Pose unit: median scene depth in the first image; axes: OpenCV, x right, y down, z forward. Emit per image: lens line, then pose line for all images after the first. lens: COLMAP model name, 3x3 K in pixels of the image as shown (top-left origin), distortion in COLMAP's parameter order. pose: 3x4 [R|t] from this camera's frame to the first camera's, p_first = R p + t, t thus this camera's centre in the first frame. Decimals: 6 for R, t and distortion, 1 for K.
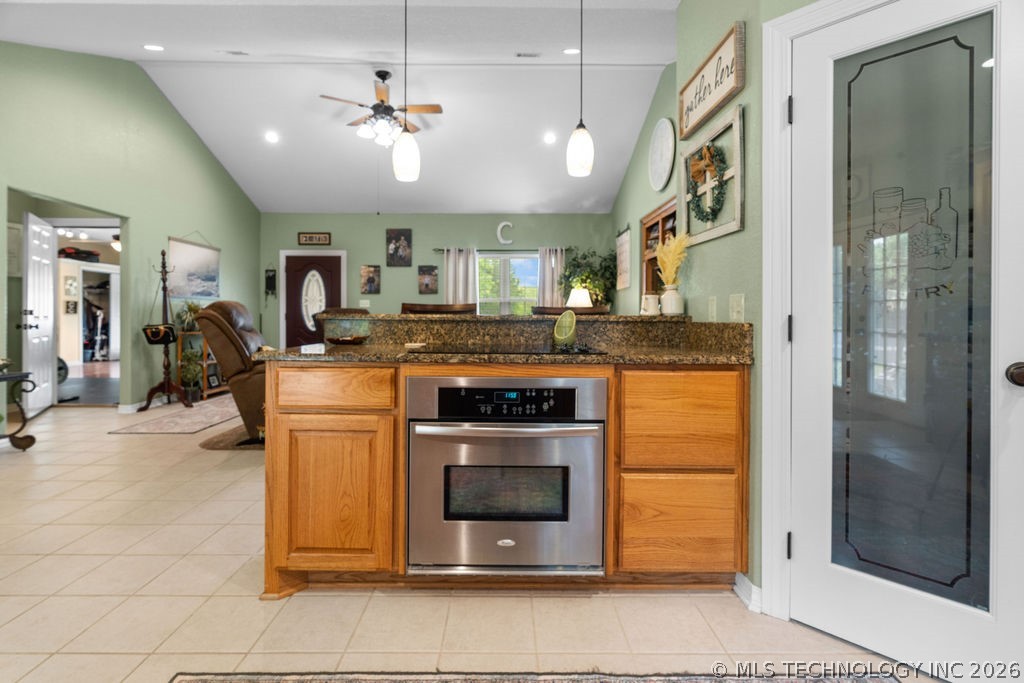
lens RADIAL K [[475.1, 0, 508.7], [0, 475.1, 315.8], [0, 0, 1]] dist [-0.004199, 0.000187]
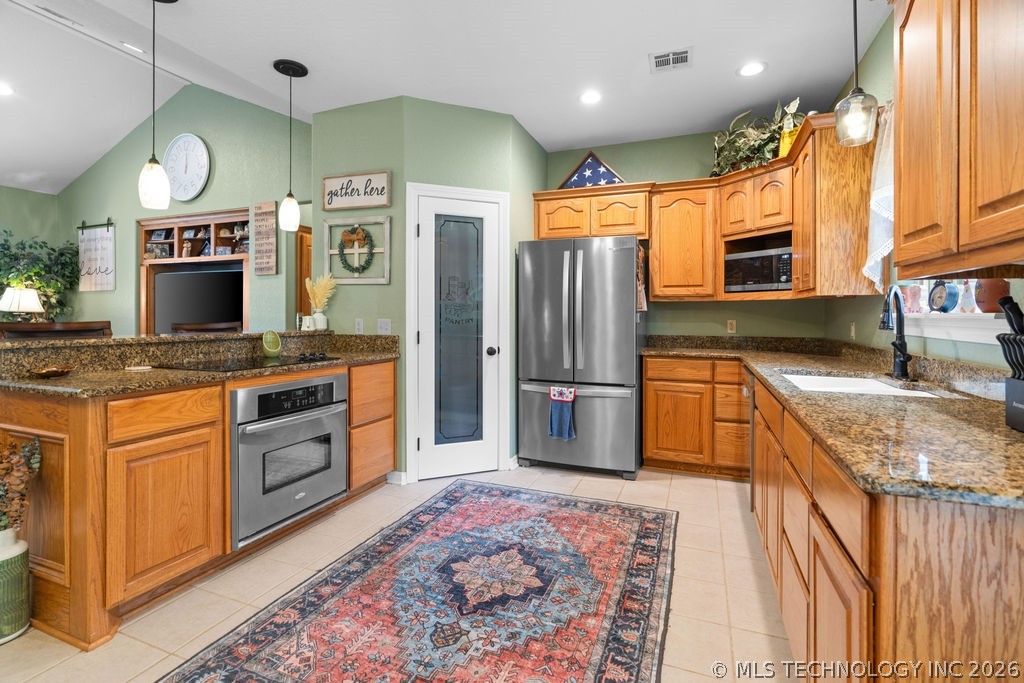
lens RADIAL K [[475.1, 0, 508.7], [0, 475.1, 315.8], [0, 0, 1]] dist [-0.004199, 0.000187]
pose [[0.379186, -0.005545, 0.925304, -0.292709], [-0.002975, 0.999970, 0.007212, -0.021011], [-0.925316, -0.005488, 0.379158, -0.034110]]
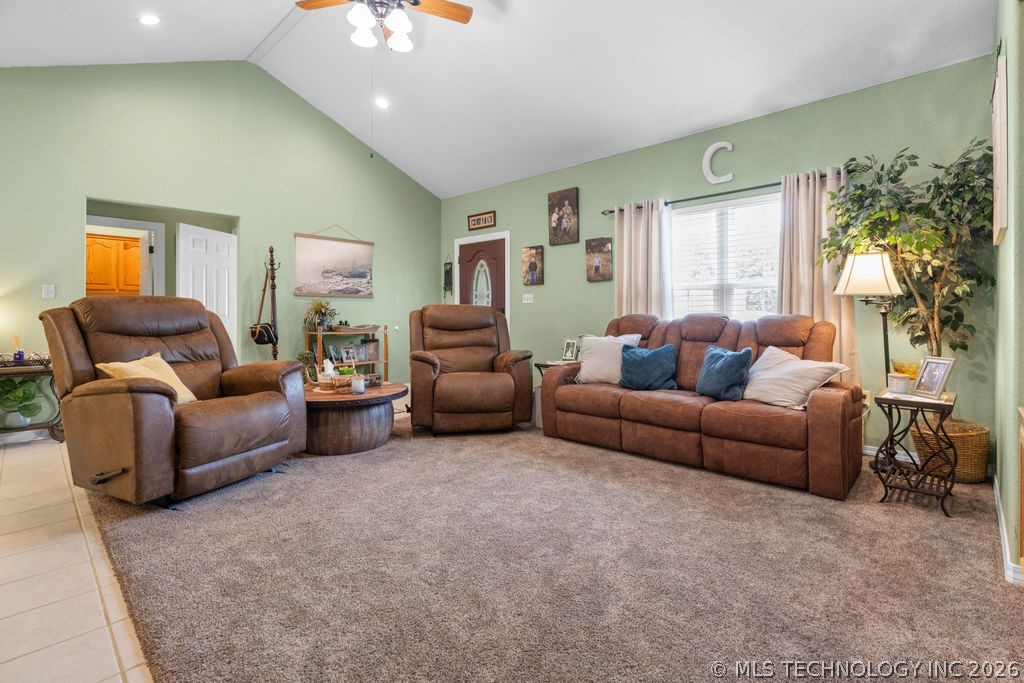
lens RADIAL K [[478.1, 0, 510.7], [0, 478.1, 309.5], [0, 0, 1]] dist [-0.003213, 0.000749]
pose [[0.715268, -0.006497, -0.698820, 0.241977], [0.000233, 0.999959, -0.009058, -0.001756], [0.698850, 0.006316, 0.715240, 0.524693]]
